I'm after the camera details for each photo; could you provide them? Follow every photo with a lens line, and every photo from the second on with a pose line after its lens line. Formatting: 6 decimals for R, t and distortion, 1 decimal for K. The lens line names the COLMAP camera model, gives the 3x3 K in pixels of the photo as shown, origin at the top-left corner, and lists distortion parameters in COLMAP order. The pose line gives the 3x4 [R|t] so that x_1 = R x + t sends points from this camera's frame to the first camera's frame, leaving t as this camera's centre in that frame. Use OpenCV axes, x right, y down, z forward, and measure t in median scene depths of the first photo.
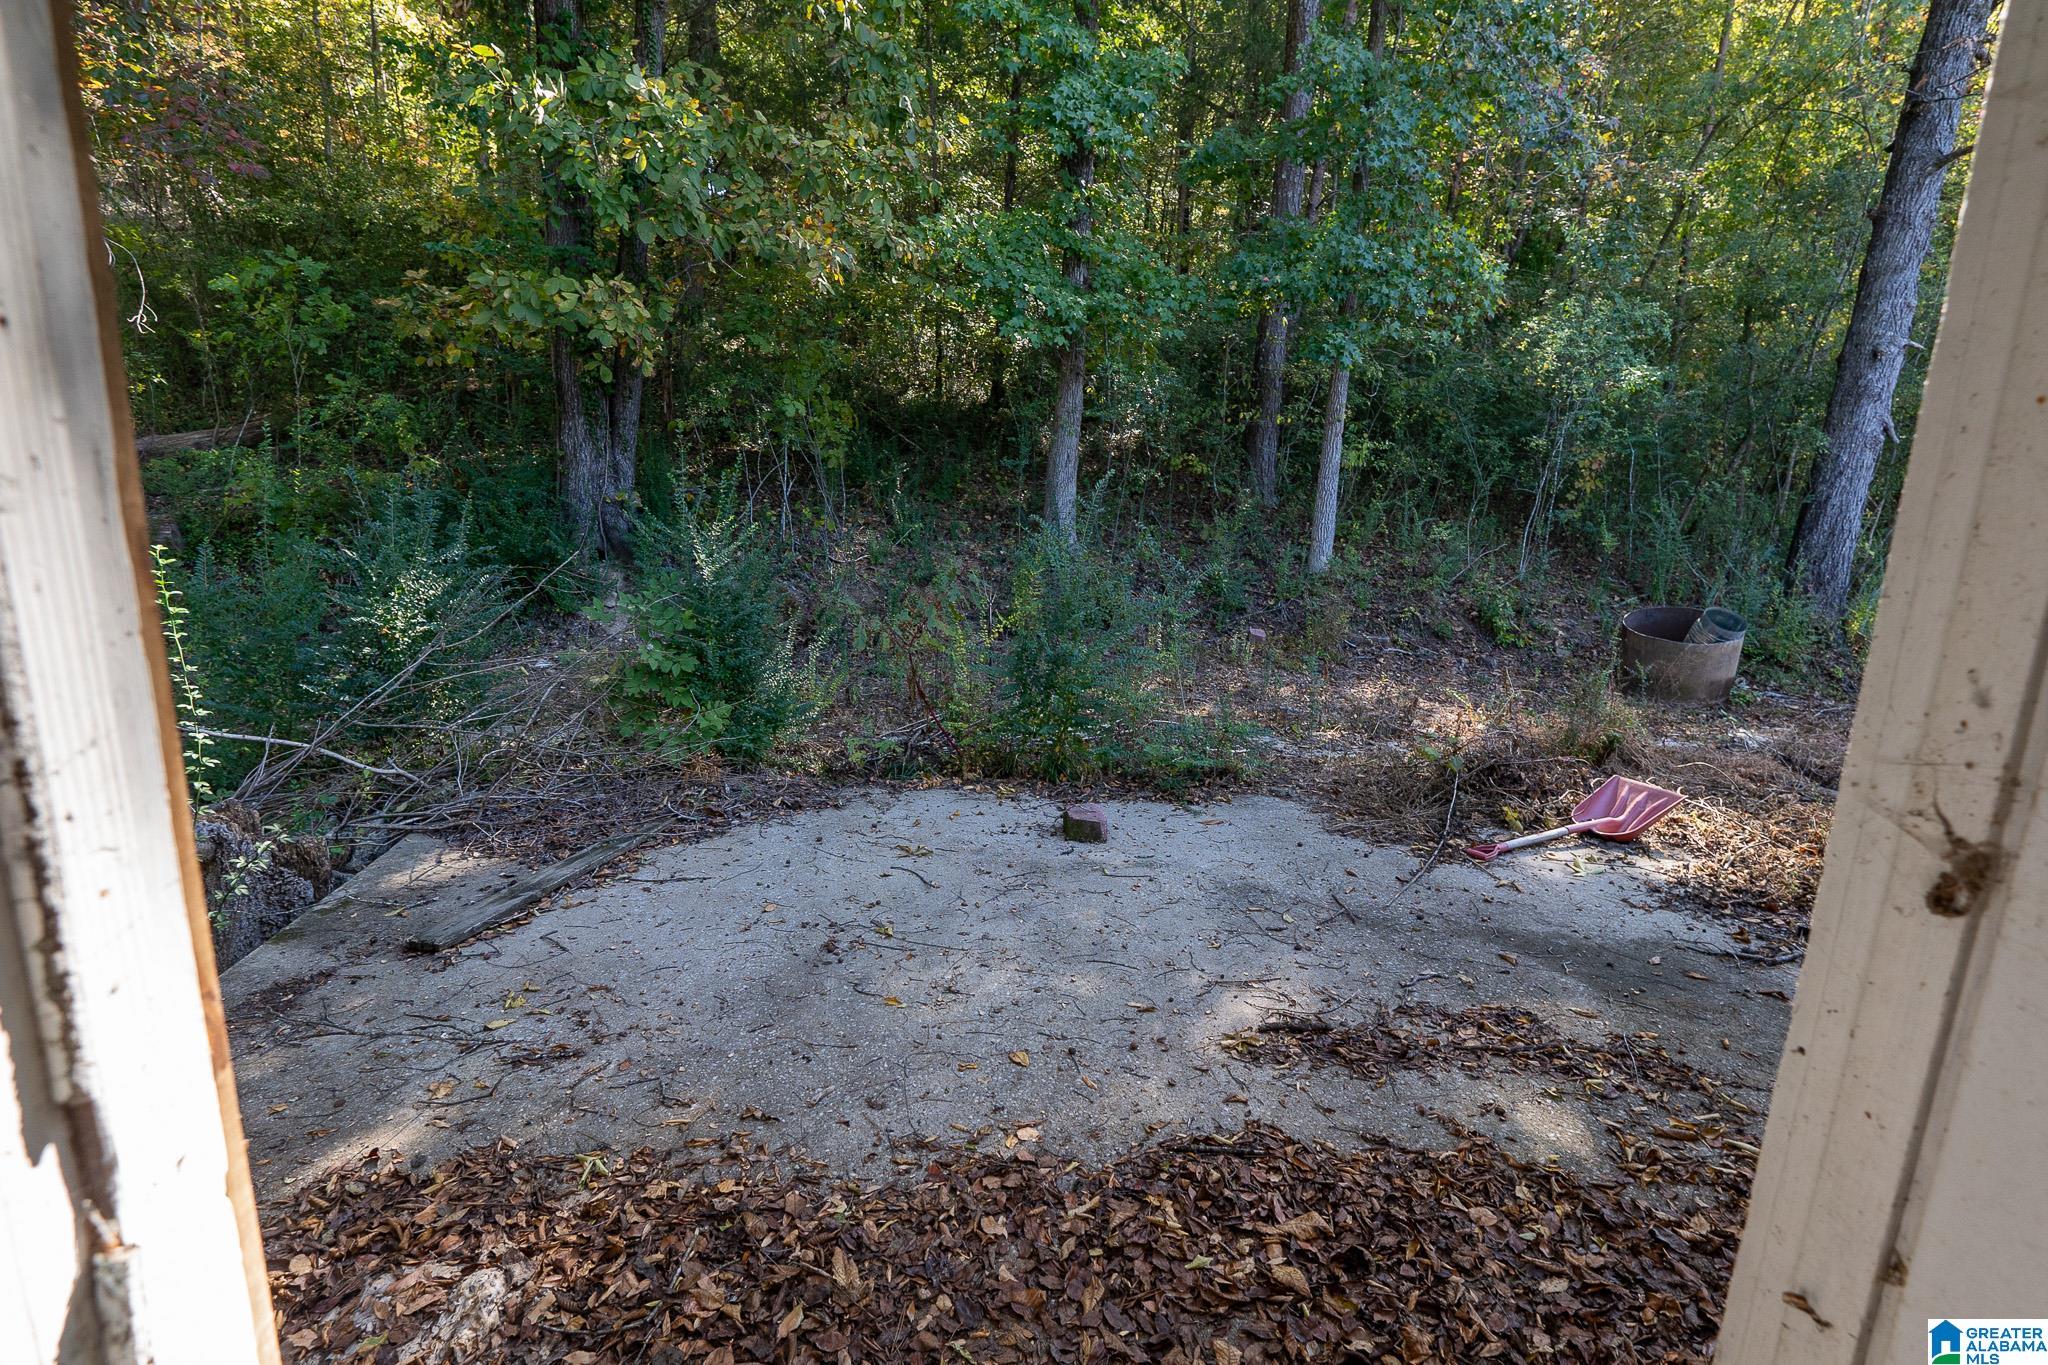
lens RADIAL K [[934.9, 0, 1026.3], [0, 934.9, 680.2], [0, 0, 1]] dist [-0.008915, 0.001666]
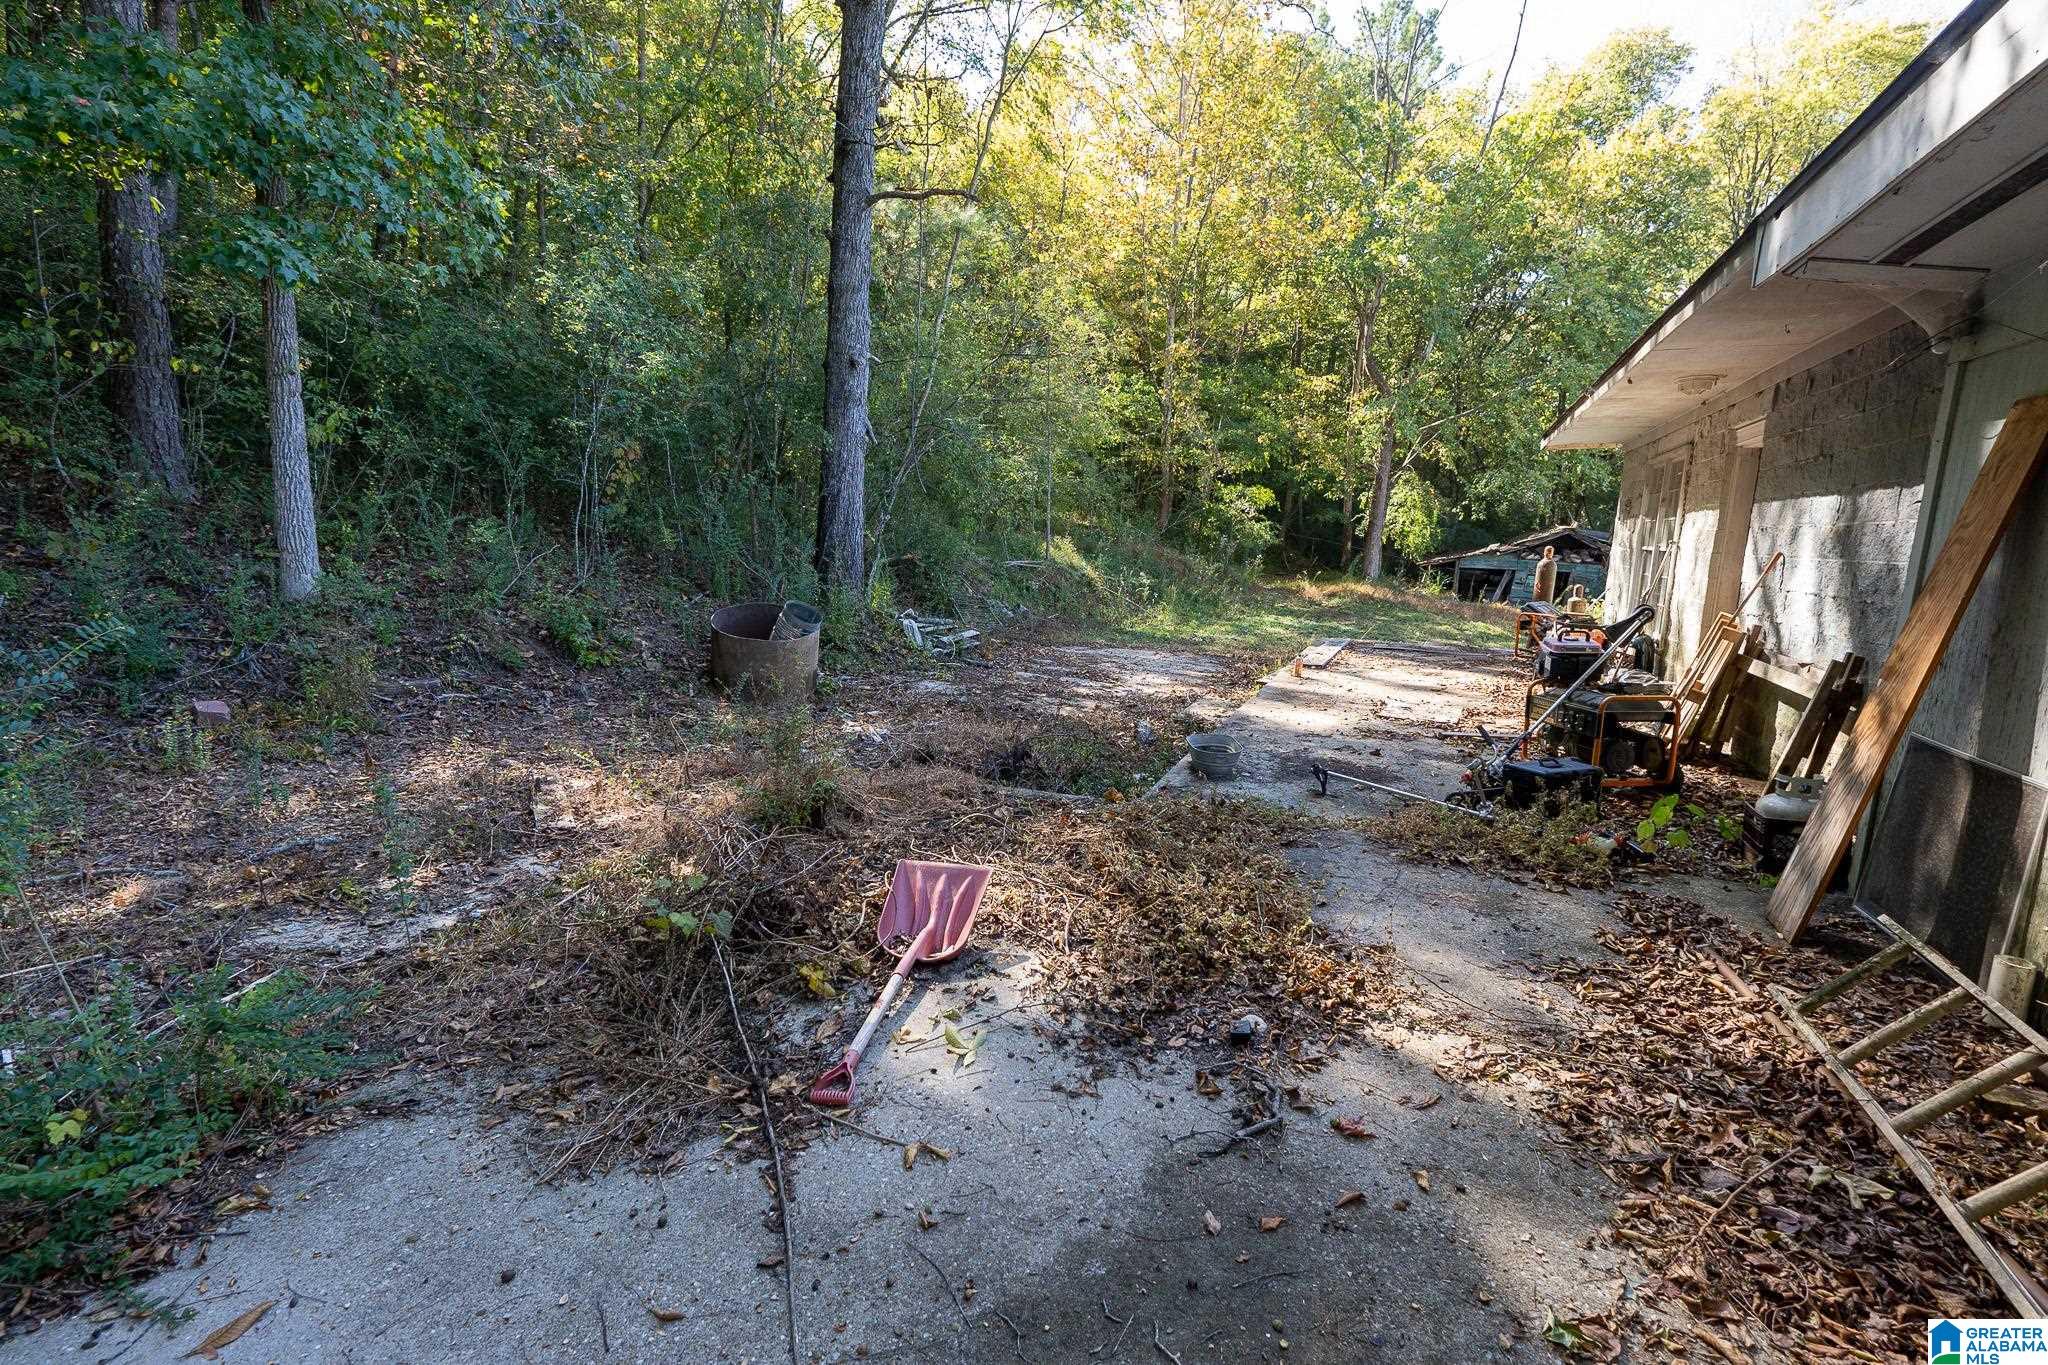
lens RADIAL K [[934.9, 0, 1025.9], [0, 934.9, 679.3], [0, 0, 1]] dist [-0.008915, 0.001666]
pose [[0.552830, -0.156400, 0.818485, 0.124255], [0.154067, 0.984478, 0.084057, -0.098609], [-0.818928, 0.079632, 0.568345, 0.568709]]
